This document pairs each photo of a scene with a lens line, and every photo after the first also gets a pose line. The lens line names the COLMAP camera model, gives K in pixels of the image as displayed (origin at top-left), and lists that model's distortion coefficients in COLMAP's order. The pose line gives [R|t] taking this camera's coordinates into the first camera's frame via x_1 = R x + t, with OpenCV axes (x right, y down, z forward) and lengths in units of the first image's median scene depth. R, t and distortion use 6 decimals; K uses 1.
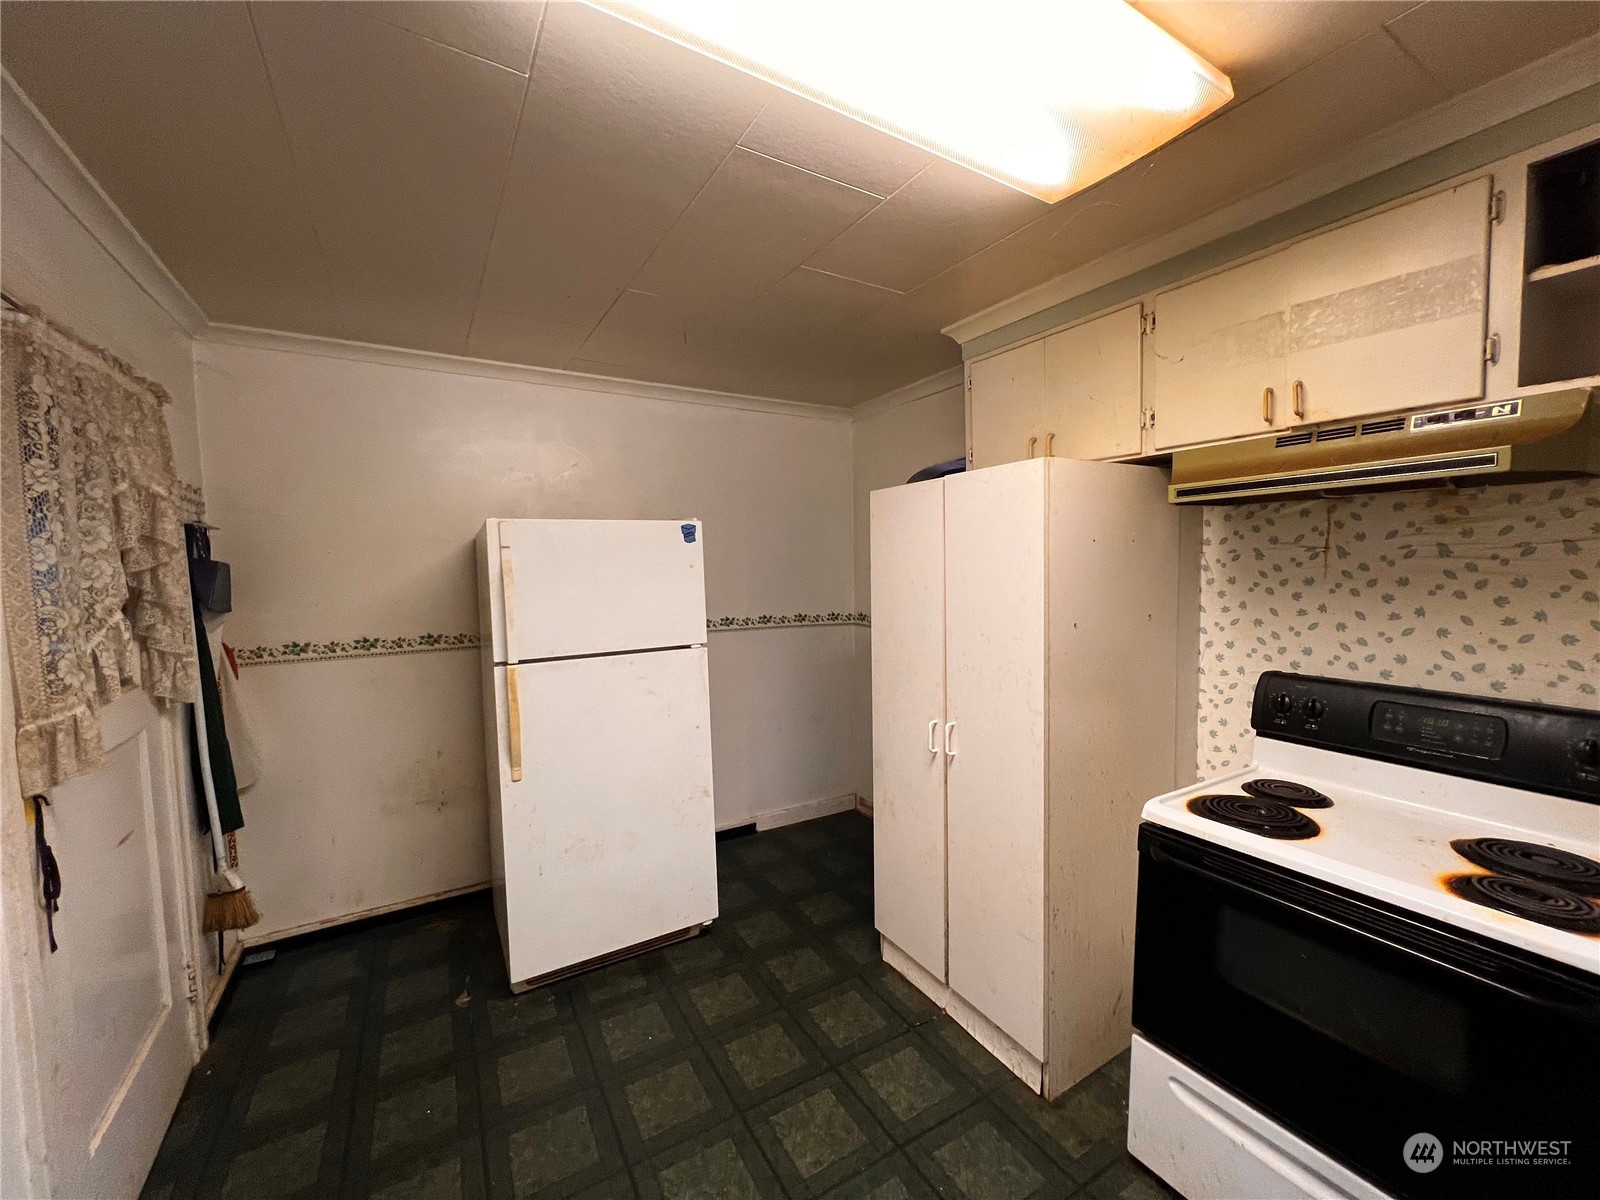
lens RADIAL K [[636.5, 0, 795.5], [0, 636.5, 599.3], [0, 0, 1]] dist [0.002050, -0.000025]
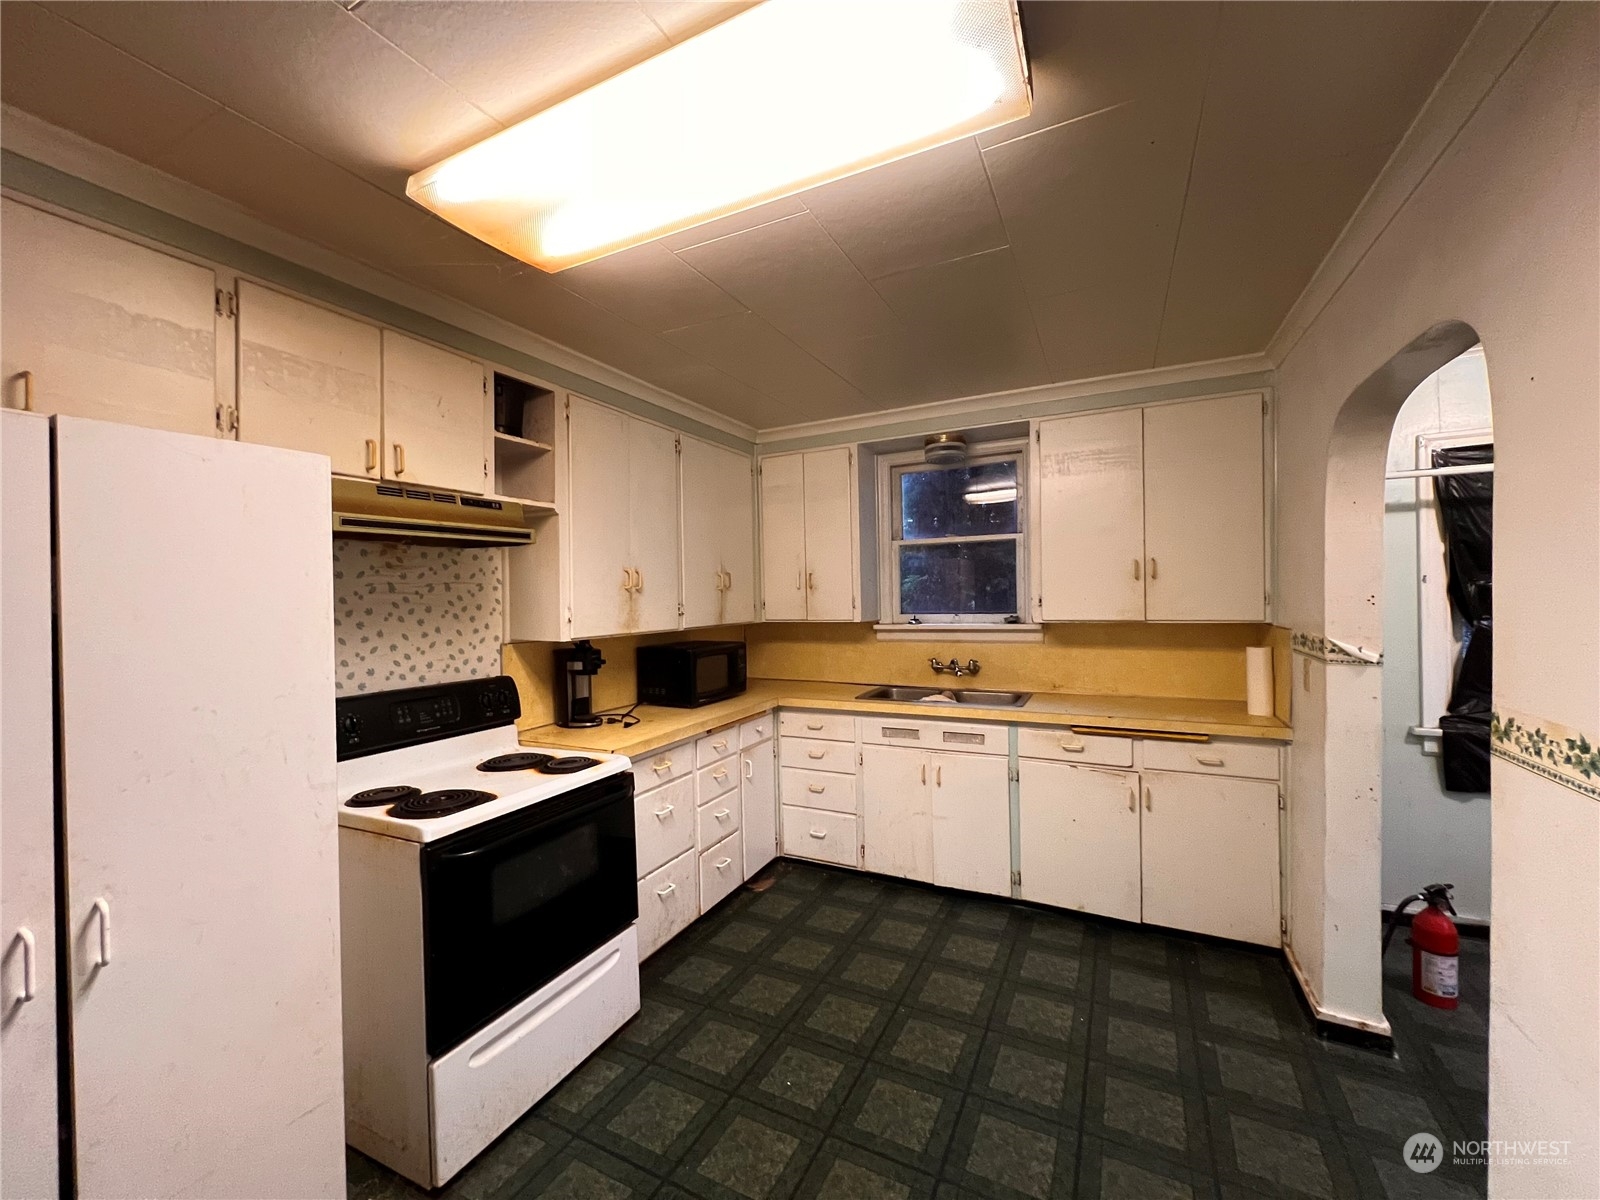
lens RADIAL K [[636.5, 0, 795.5], [0, 636.5, 601.1], [0, 0, 1]] dist [0.002050, -0.000025]
pose [[-0.522234, 0.004734, 0.852789, -0.632921], [0.063647, 0.997412, 0.033439, -0.039955], [-0.850424, 0.071740, -0.521184, 1.007877]]
